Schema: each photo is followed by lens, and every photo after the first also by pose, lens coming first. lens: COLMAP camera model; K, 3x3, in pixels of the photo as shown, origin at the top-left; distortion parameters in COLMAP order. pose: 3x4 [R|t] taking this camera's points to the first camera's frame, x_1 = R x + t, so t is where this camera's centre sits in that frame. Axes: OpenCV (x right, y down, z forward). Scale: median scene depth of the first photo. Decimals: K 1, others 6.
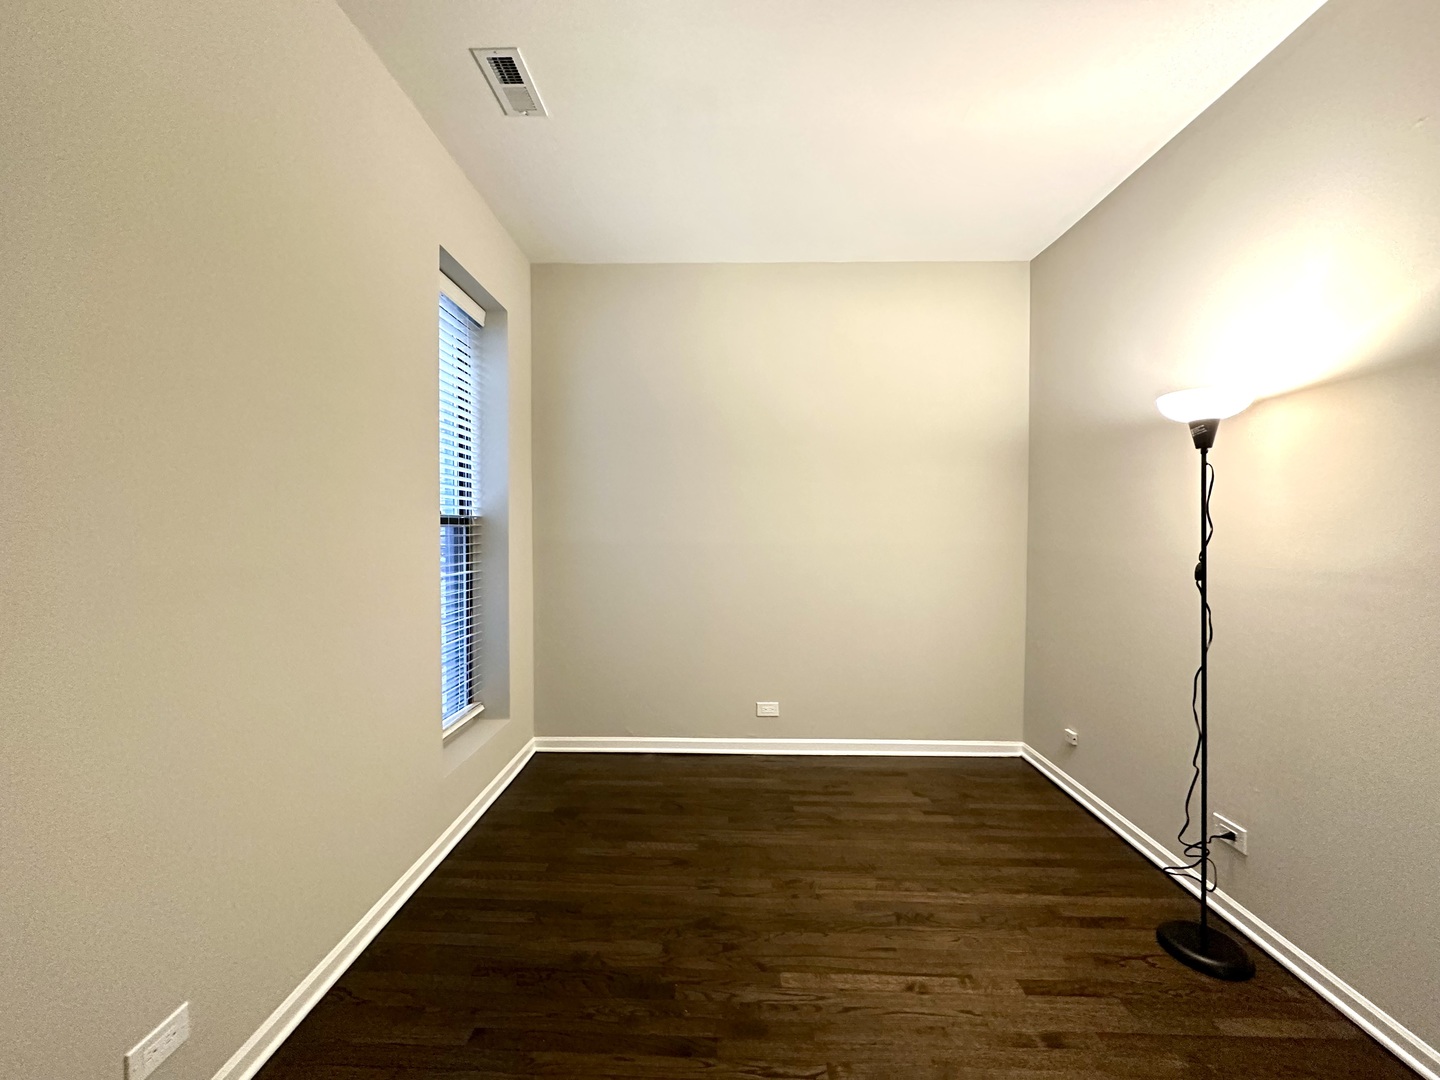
lens RADIAL K [[575.6, 0, 720.2], [0, 575.6, 538.0], [0, 0, 1]] dist [-0.001624, 0.000360]
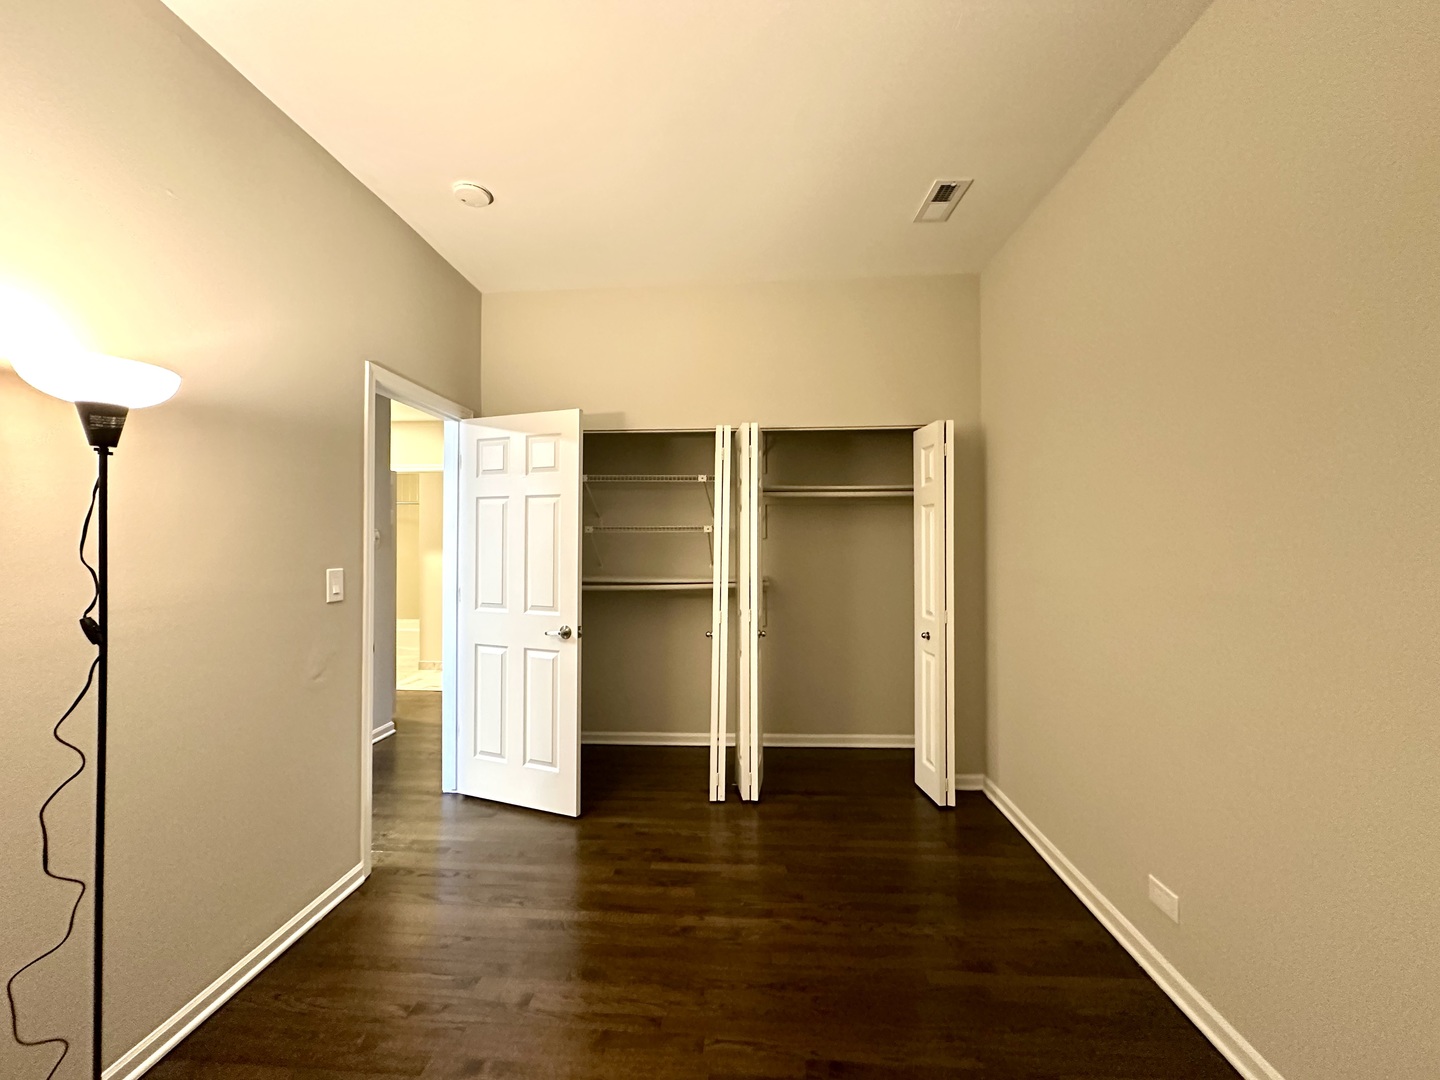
lens RADIAL K [[575.6, 0, 717.7], [0, 575.6, 535.3], [0, 0, 1]] dist [-0.001624, 0.000360]
pose [[-0.998872, -0.001942, 0.047436, 0.084218], [-0.001303, 0.999908, 0.013488, -0.061593], [-0.047458, 0.013411, -0.998783, 1.626563]]
